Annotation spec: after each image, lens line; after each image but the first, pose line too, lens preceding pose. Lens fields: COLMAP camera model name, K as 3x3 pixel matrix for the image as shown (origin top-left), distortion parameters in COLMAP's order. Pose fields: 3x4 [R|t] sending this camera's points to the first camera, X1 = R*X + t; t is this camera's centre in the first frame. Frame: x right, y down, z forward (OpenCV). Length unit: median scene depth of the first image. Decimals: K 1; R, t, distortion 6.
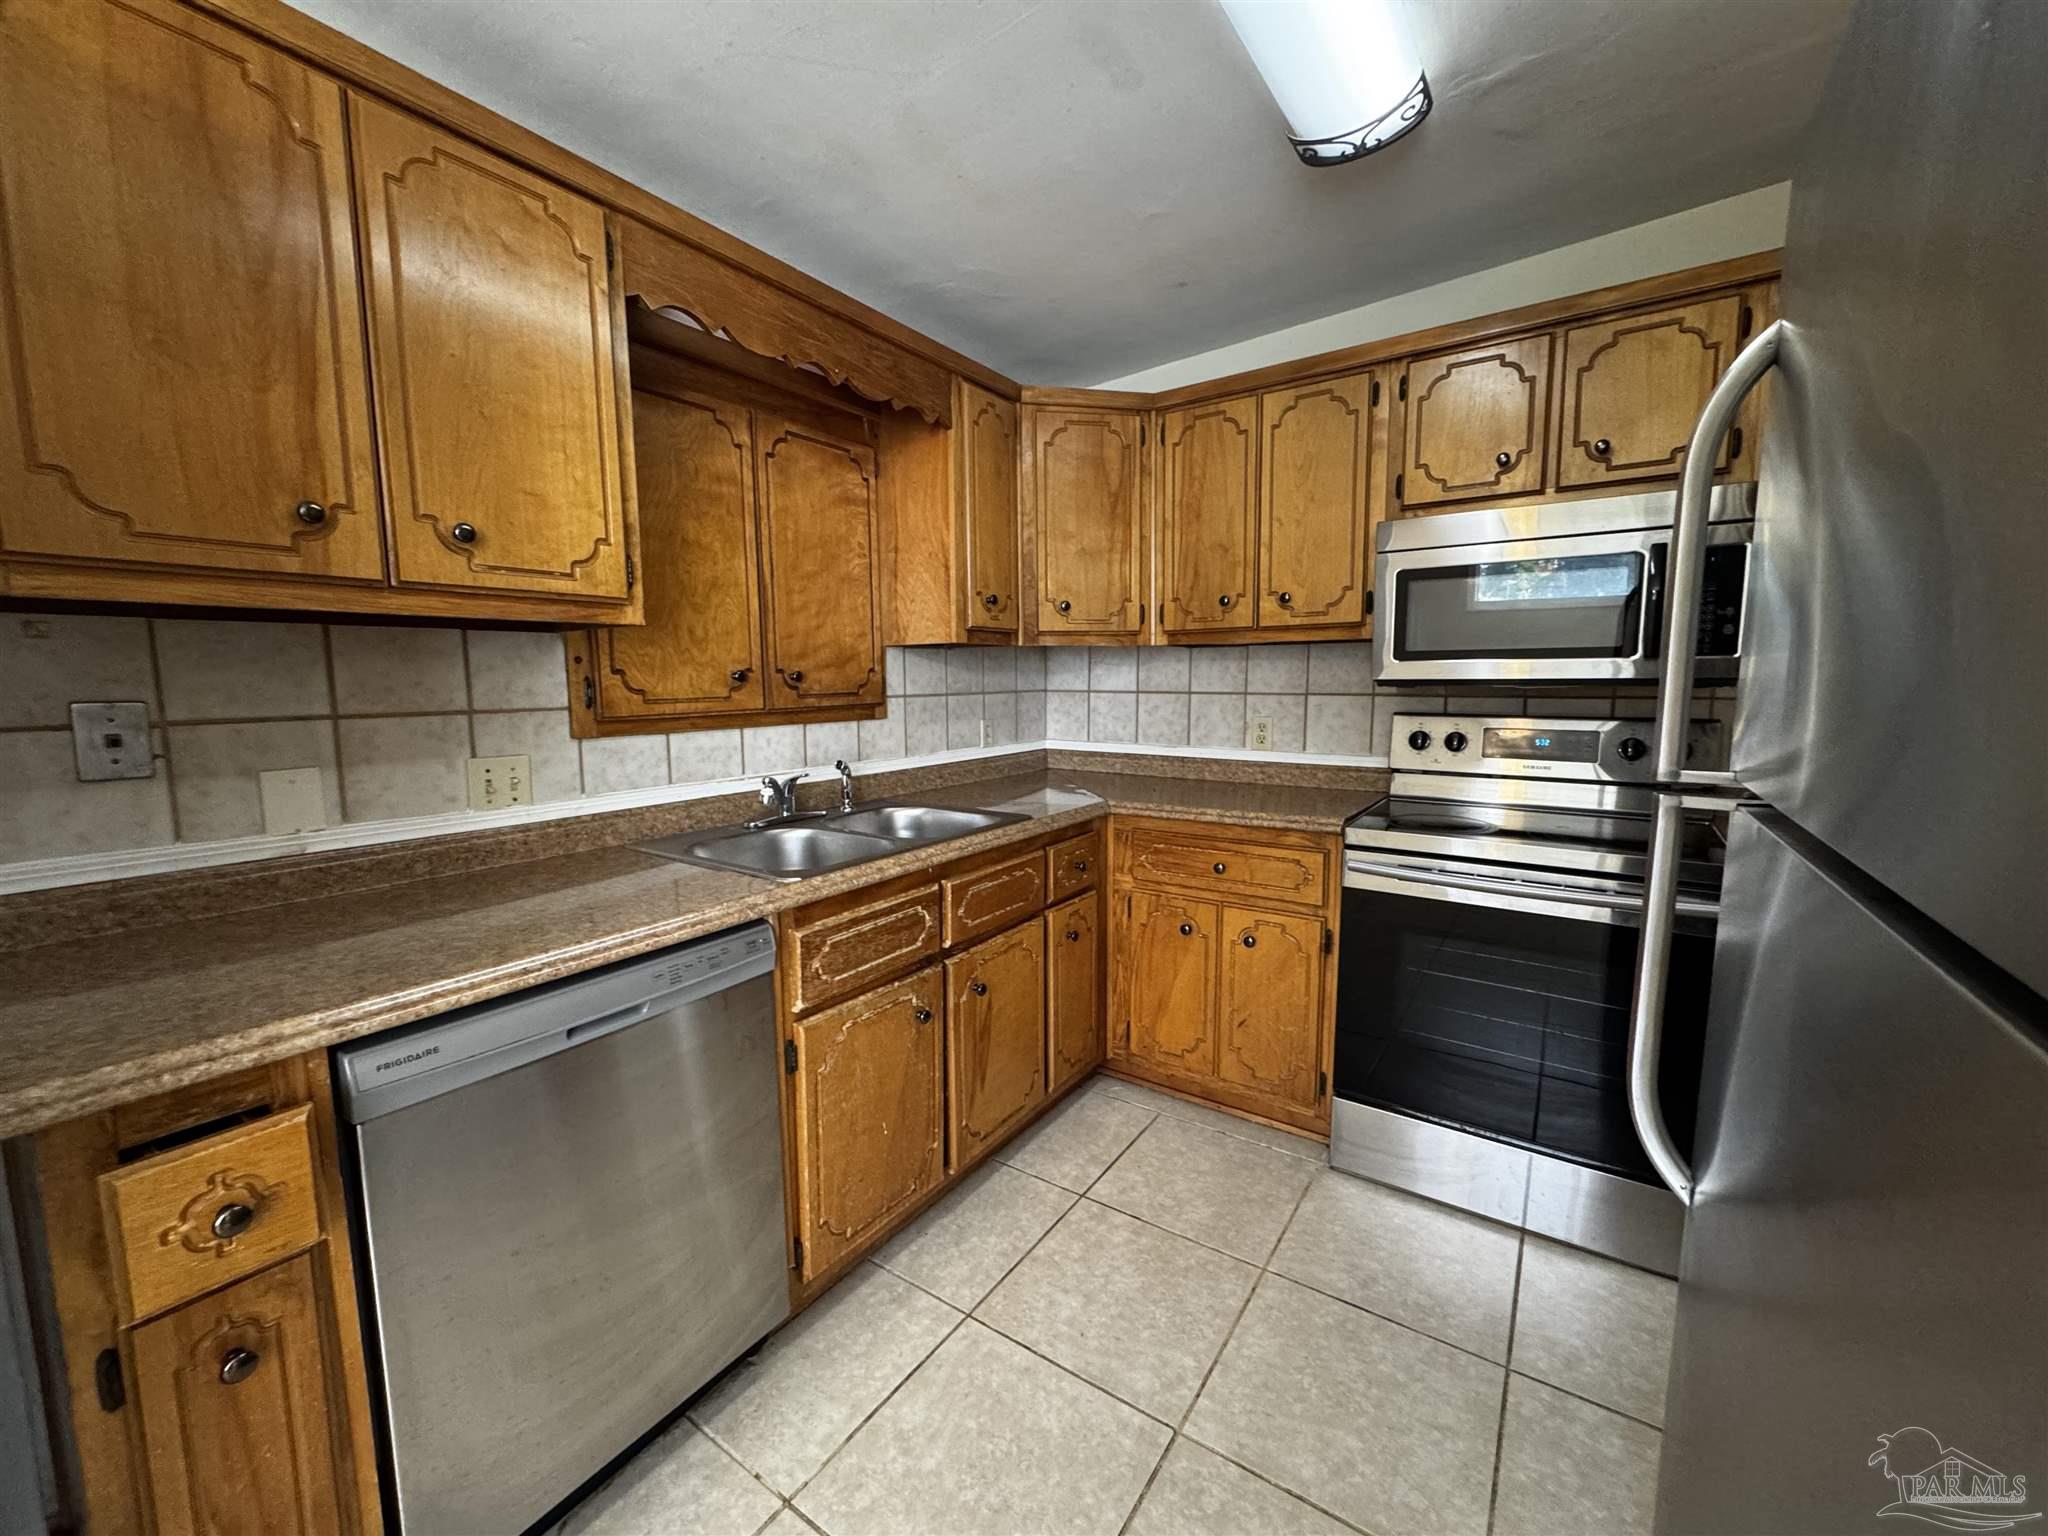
lens RADIAL K [[814.7, 0, 1023.9], [0, 814.7, 768.0], [0, 0, 1]] dist [-0.002742, 0.001010]
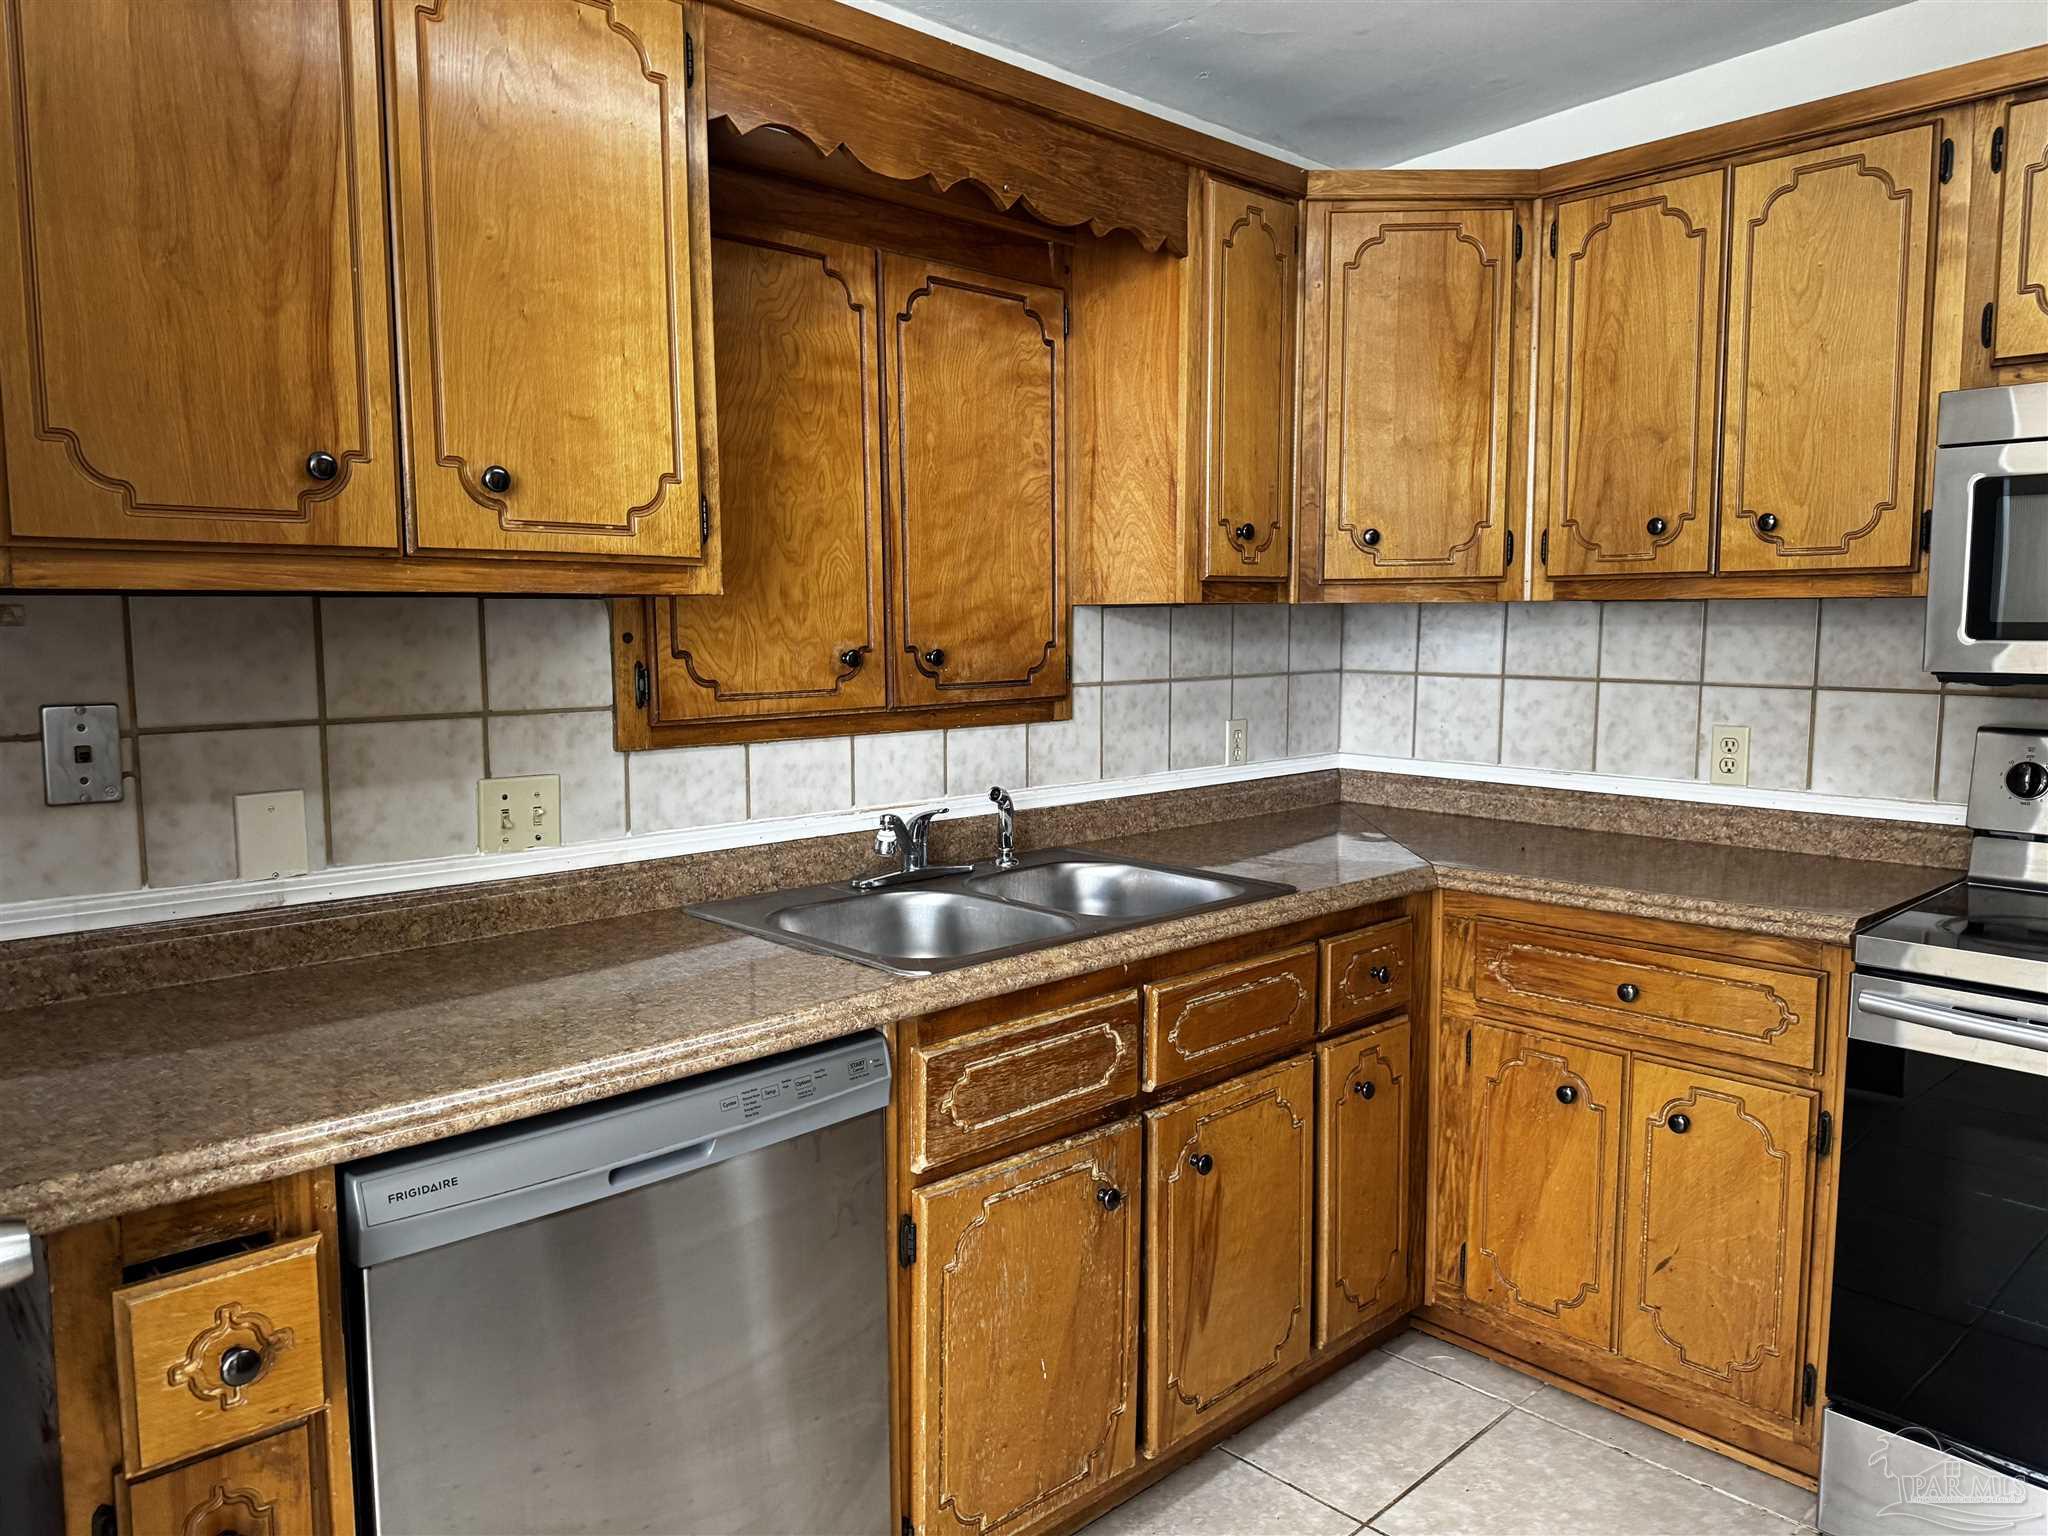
lens RADIAL K [[1444.2, 0, 1040.7], [0, 1444.2, 762.9], [0, 0, 1]] dist [0.057075, -0.066355]
pose [[0.979813, 0.026390, -0.198168, 0.035854], [-0.028089, 0.999589, -0.005768, -0.025322], [0.197934, 0.011218, 0.980151, -0.114650]]
